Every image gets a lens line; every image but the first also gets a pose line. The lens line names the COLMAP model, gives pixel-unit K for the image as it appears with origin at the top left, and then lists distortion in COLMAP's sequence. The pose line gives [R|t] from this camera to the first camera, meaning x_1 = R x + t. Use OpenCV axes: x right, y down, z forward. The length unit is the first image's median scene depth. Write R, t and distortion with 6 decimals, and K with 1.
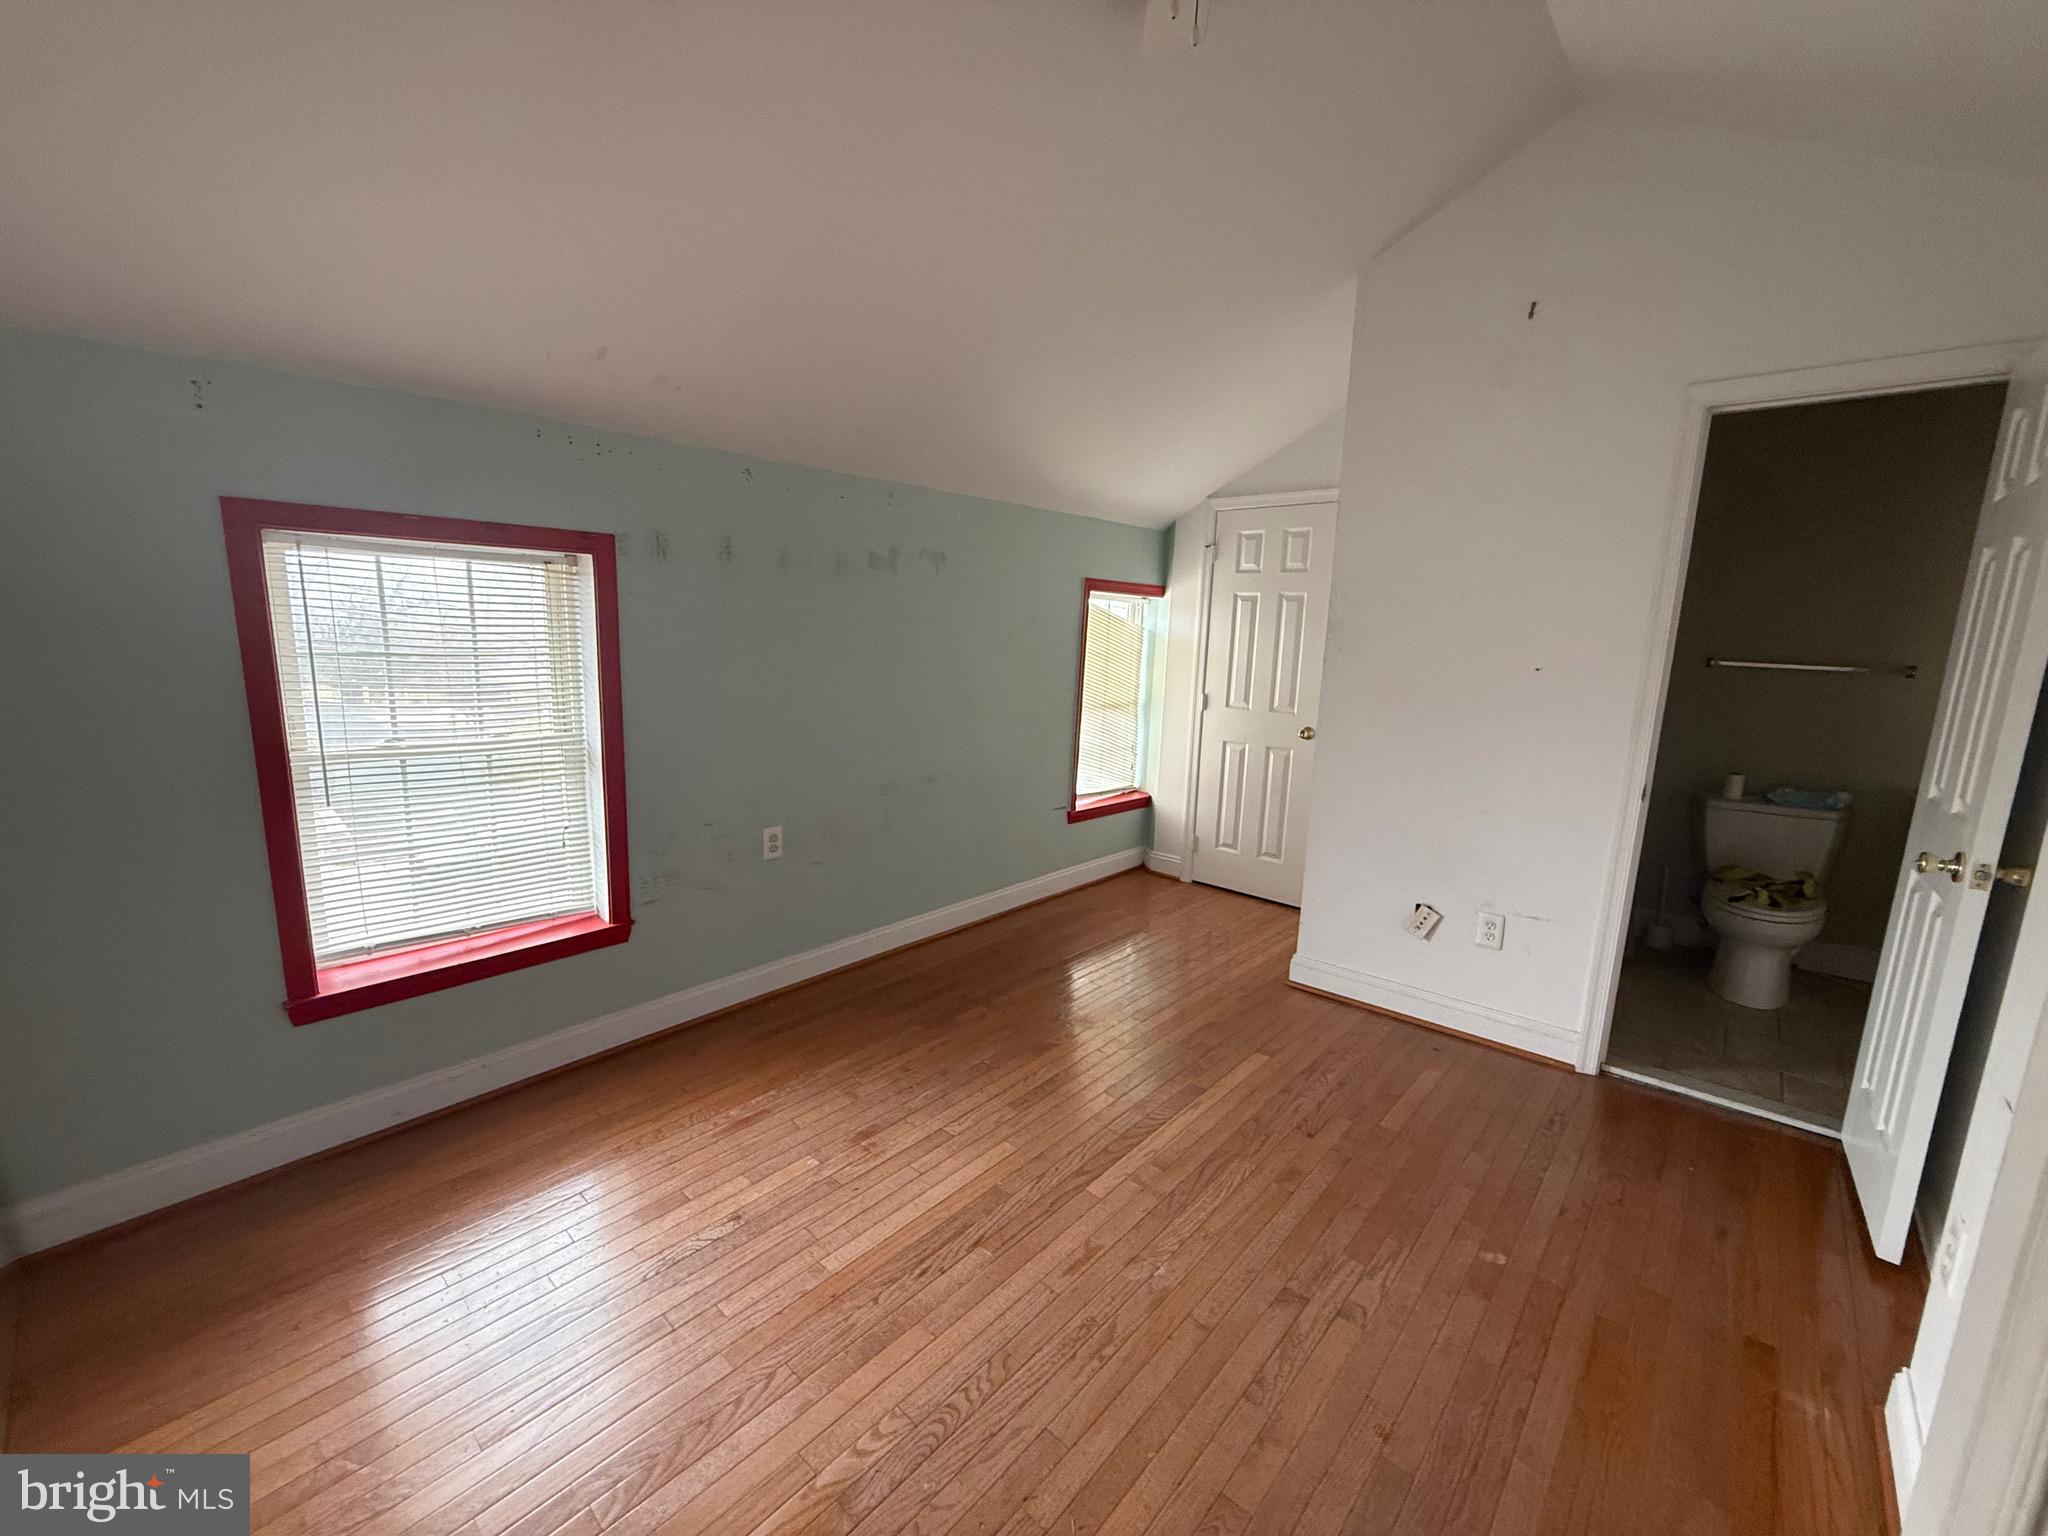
lens RADIAL K [[808.9, 0, 1021.5], [0, 808.9, 772.8], [0, 0, 1]] dist [-0.000806, -0.000234]
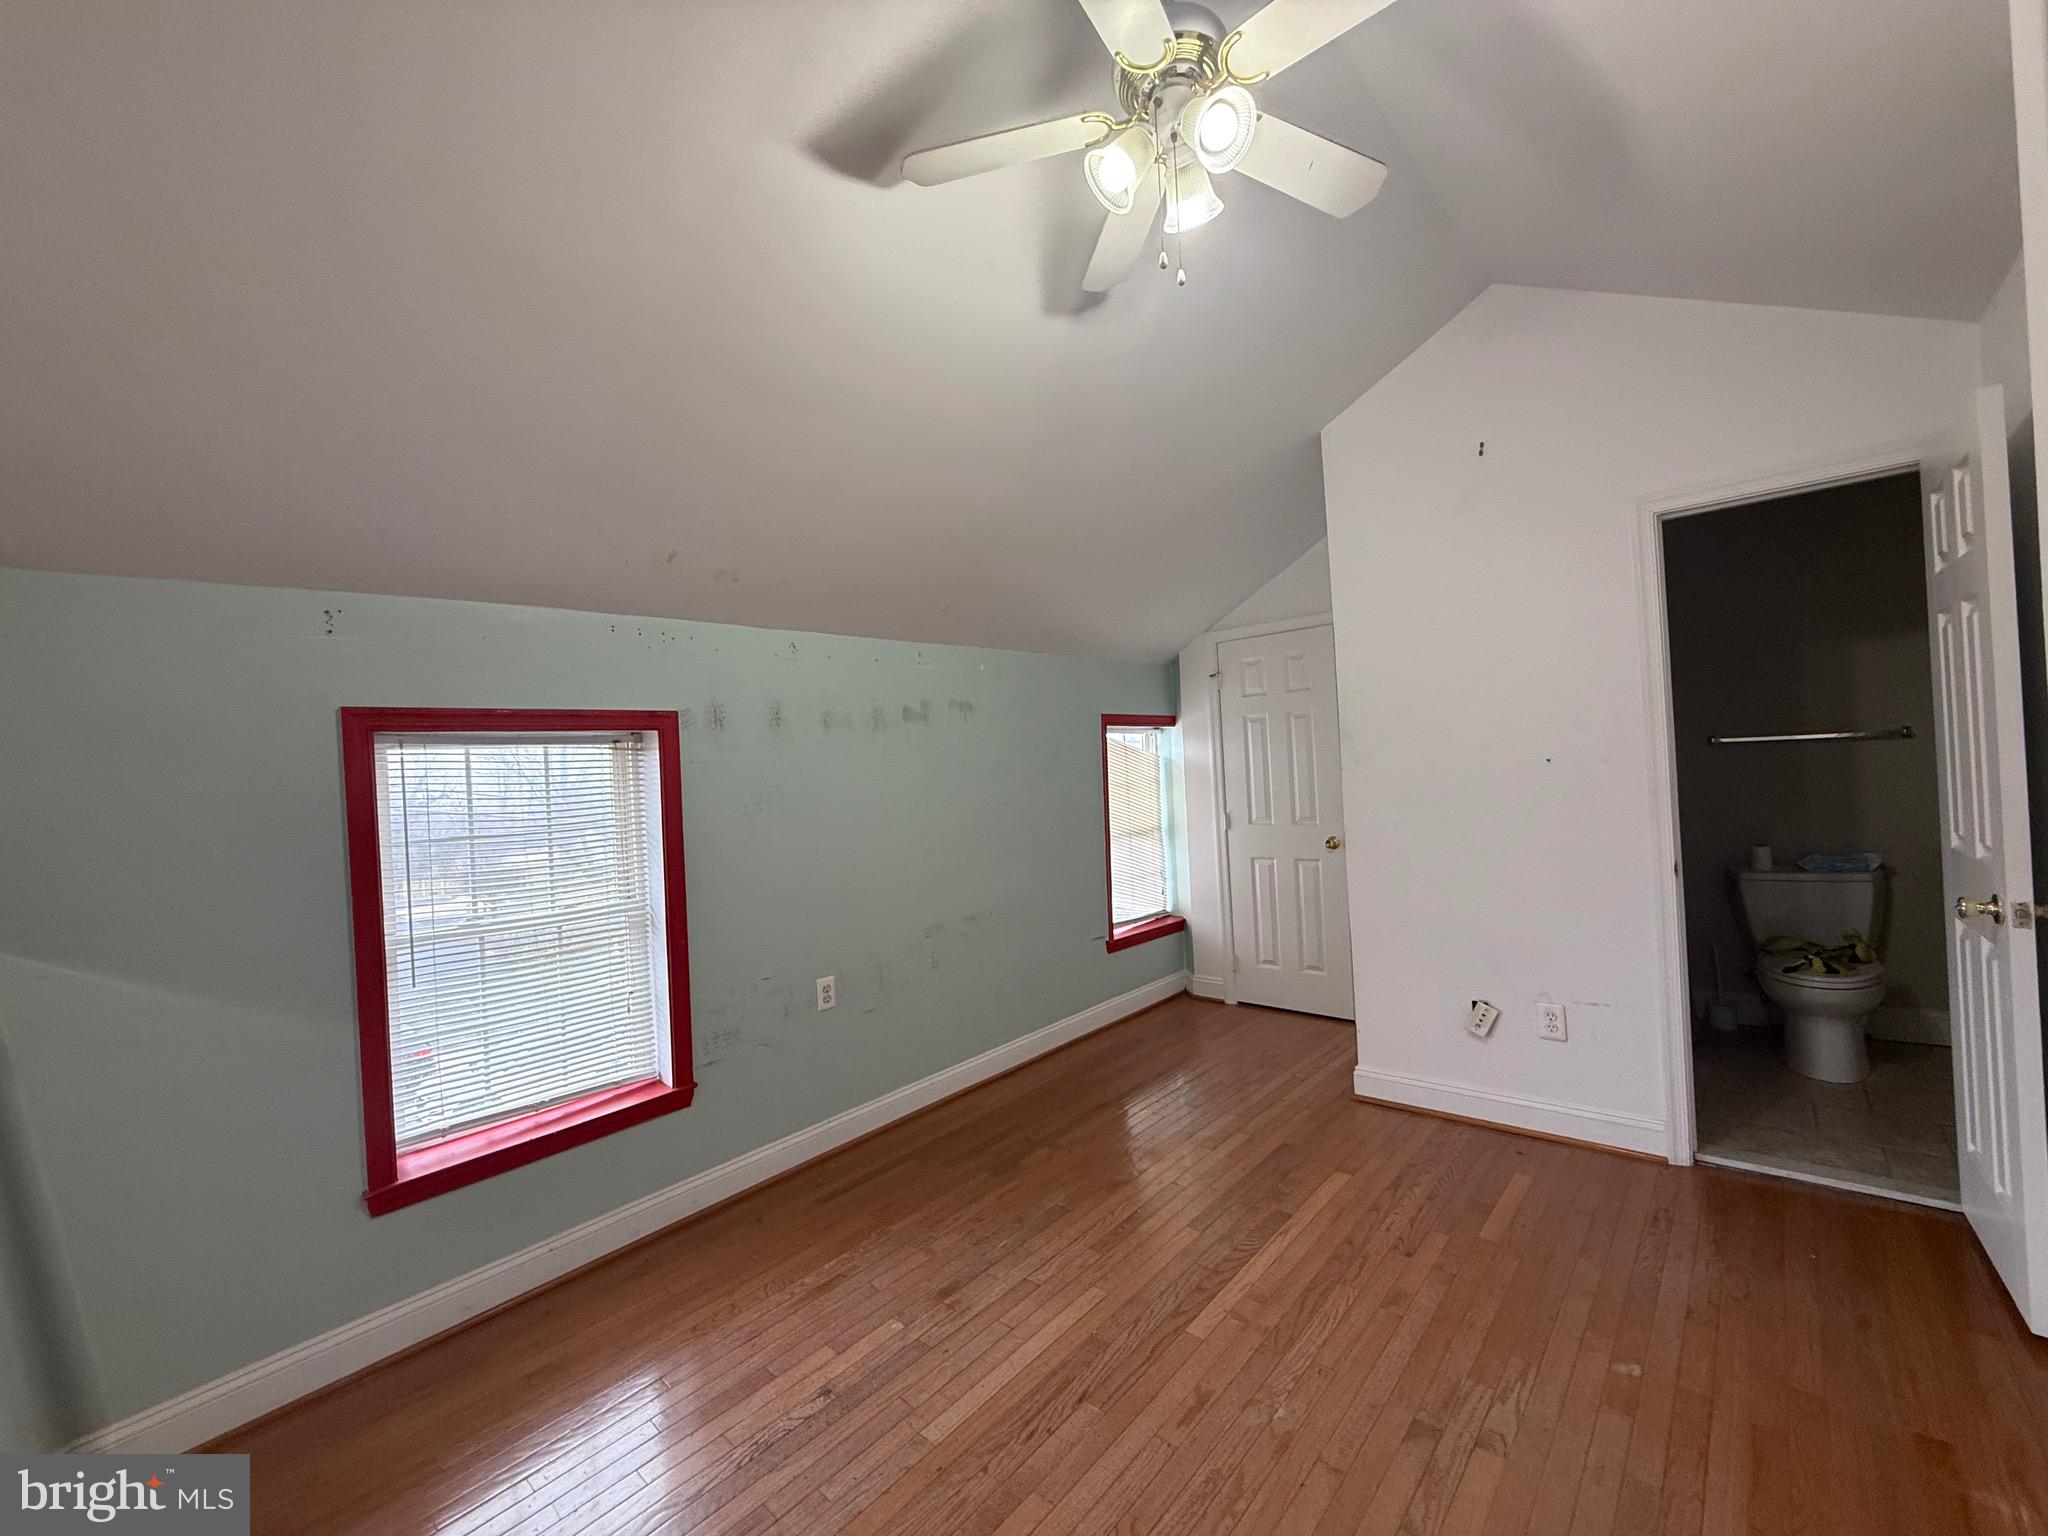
lens RADIAL K [[808.9, 0, 1021.5], [0, 808.9, 772.8], [0, 0, 1]] dist [-0.000806, -0.000234]
pose [[0.996303, -0.085828, -0.003623, -0.048394], [0.083913, 0.981369, -0.172841, 0.014682], [0.018391, 0.171898, 0.984943, -0.052425]]
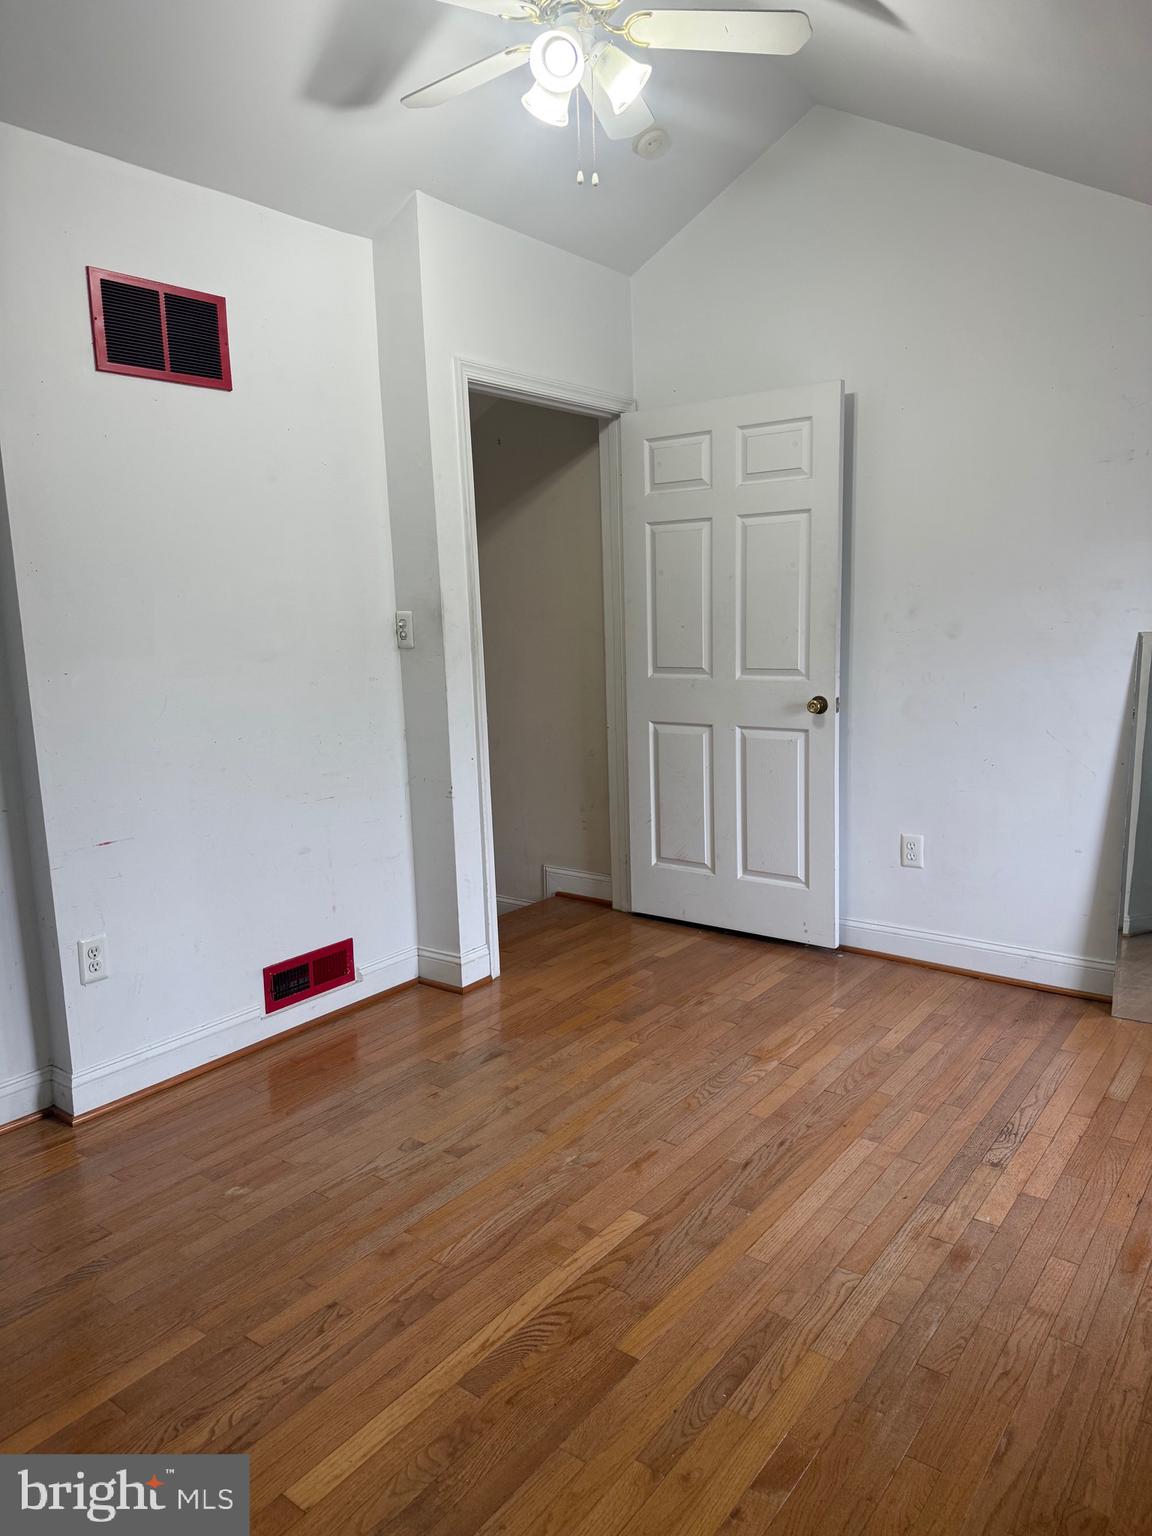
lens RADIAL K [[1070.3, 0, 576.0], [0, 1070.3, 768.0], [0, 0, 1]] dist [0.001279, 0.000578]
pose [[-0.994850, 0.017766, -0.099786, 0.233648], [-0.015876, 0.945049, 0.326544, -0.272644], [0.100104, 0.326446, -0.939900, 1.710428]]
